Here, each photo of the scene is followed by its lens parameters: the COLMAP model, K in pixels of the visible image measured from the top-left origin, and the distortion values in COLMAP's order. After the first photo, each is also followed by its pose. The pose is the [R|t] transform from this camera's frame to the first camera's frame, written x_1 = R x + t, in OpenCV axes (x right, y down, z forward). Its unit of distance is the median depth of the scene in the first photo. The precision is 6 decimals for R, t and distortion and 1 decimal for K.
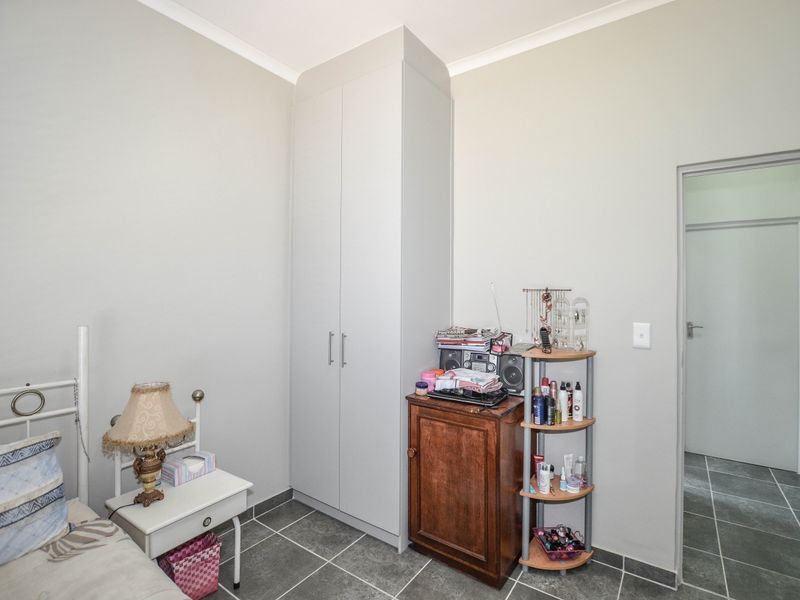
lens RADIAL K [[396.9, 0, 401.0], [0, 396.9, 294.9], [0, 0, 1]] dist [-0.022970, 0.000244]
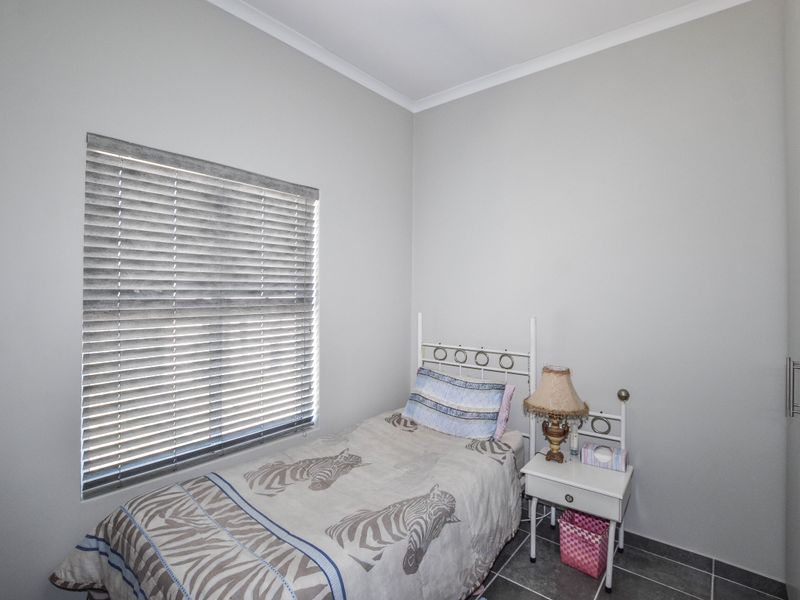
lens RADIAL K [[396.9, 0, 401.0], [0, 396.9, 294.9], [0, 0, 1]] dist [-0.022970, 0.000244]
pose [[-0.074373, -0.000205, -0.997230, 0.673390], [-0.006780, 0.999977, 0.000301, -0.000861], [0.997207, 0.006783, -0.074373, 0.608587]]
